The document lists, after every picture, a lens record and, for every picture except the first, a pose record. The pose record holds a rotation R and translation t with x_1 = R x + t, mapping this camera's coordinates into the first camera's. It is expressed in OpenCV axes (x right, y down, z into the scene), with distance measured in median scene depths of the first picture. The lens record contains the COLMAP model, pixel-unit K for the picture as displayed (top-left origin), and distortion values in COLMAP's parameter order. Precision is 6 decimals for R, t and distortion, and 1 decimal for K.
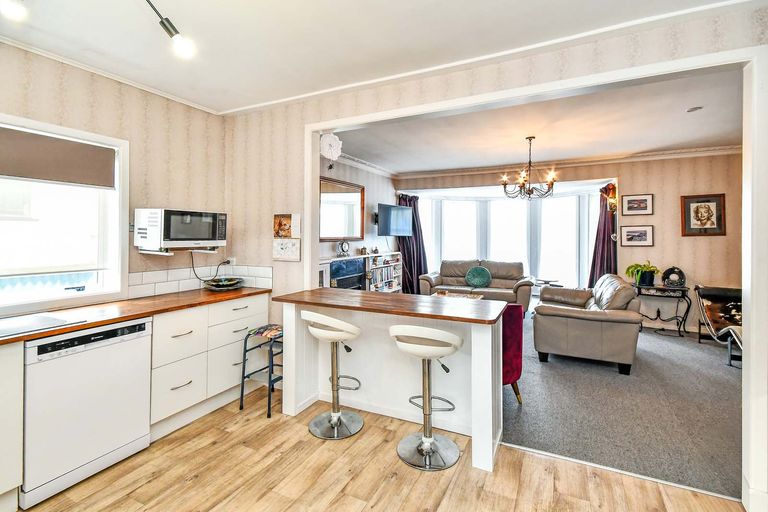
lens RADIAL K [[352.1, 0, 366.6], [0, 352.1, 254.0], [0, 0, 1]] dist [-0.001284, -0.000250]
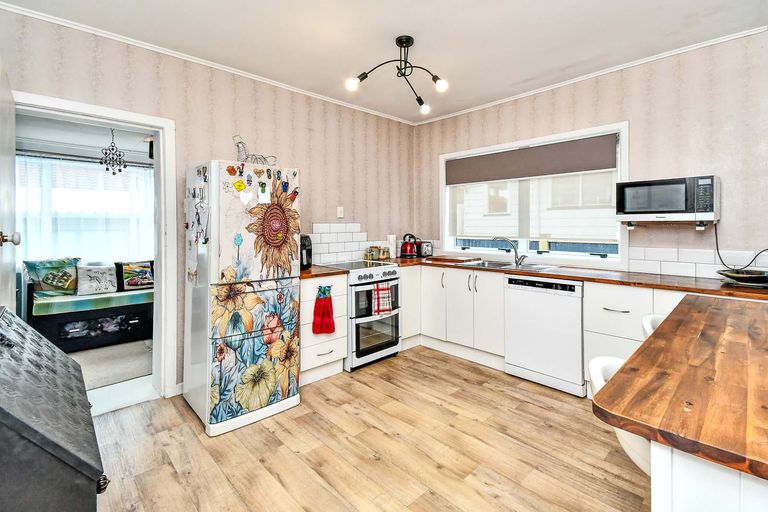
lens RADIAL K [[354.4, 0, 380.8], [0, 354.4, 218.5], [0, 0, 1]] dist [-0.000910, -0.000361]
pose [[-0.331386, 0.001681, -0.943494, 0.685685], [-0.024162, 0.999655, 0.010268, -0.021606], [0.943186, 0.026200, -0.331231, 0.775177]]
